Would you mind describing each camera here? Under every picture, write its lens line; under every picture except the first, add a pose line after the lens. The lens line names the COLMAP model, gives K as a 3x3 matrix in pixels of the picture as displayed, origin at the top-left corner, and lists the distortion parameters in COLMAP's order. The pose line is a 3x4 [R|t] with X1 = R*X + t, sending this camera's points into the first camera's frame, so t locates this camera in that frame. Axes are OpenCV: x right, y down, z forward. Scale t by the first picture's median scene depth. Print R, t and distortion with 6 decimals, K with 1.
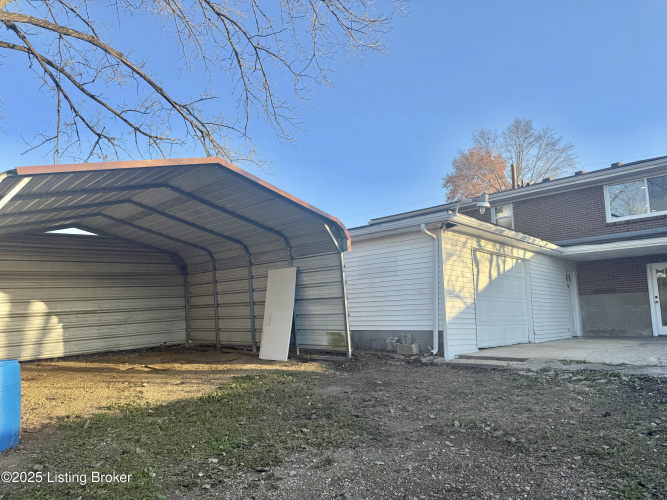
lens RADIAL K [[476.7, 0, 327.2], [0, 476.7, 253.2], [0, 0, 1]] dist [0.045180, -0.056851]
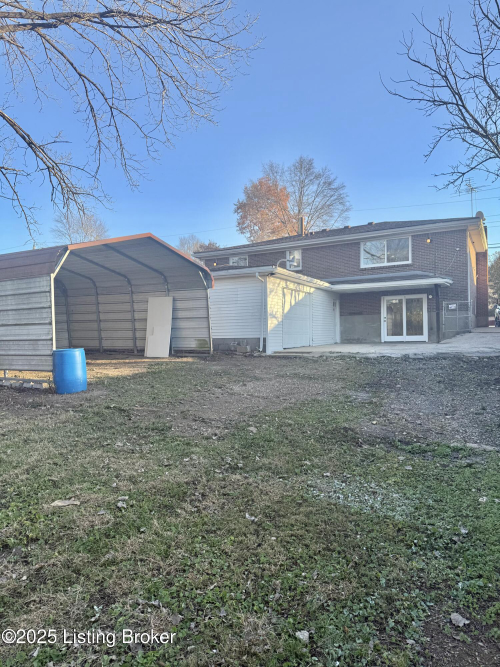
lens RADIAL K [[476.7, 0, 242.7], [0, 476.7, 337.6], [0, 0, 1]] dist [0.045180, -0.056851]
pose [[0.961286, -0.000949, 0.275551, -0.201300], [-0.038240, 0.989859, 0.136811, -0.042667], [-0.272887, -0.142052, 0.951501, -0.385629]]
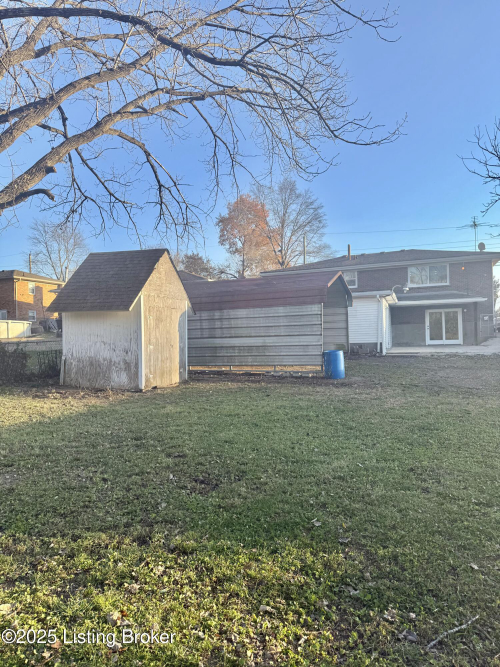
lens RADIAL K [[476.7, 0, 252.2], [0, 476.7, 332.5], [0, 0, 1]] dist [0.045180, -0.056851]
pose [[0.909431, -0.001832, 0.415851, -0.865246], [-0.047382, 0.993022, 0.107996, -0.069035], [-0.413146, -0.117919, 0.902998, -0.544380]]
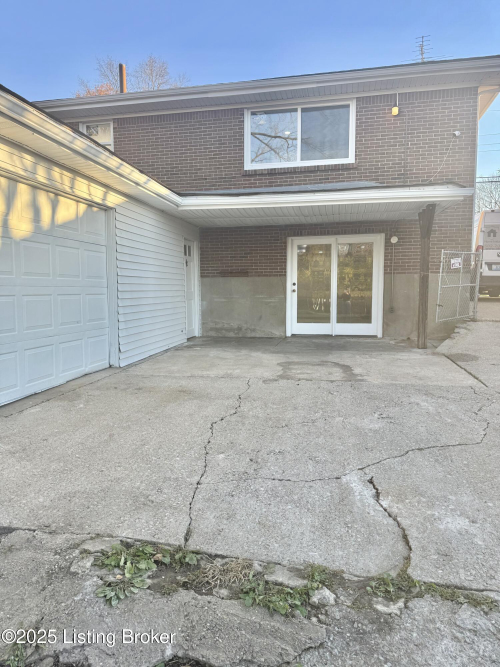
lens RADIAL K [[476.7, 0, 252.2], [0, 476.7, 337.1], [0, 0, 1]] dist [0.045180, -0.056851]
pose [[0.840943, -0.039254, 0.539697, 0.242504], [-0.086100, 0.974953, 0.205071, 0.027503], [-0.534229, -0.218921, 0.816500, 0.436639]]
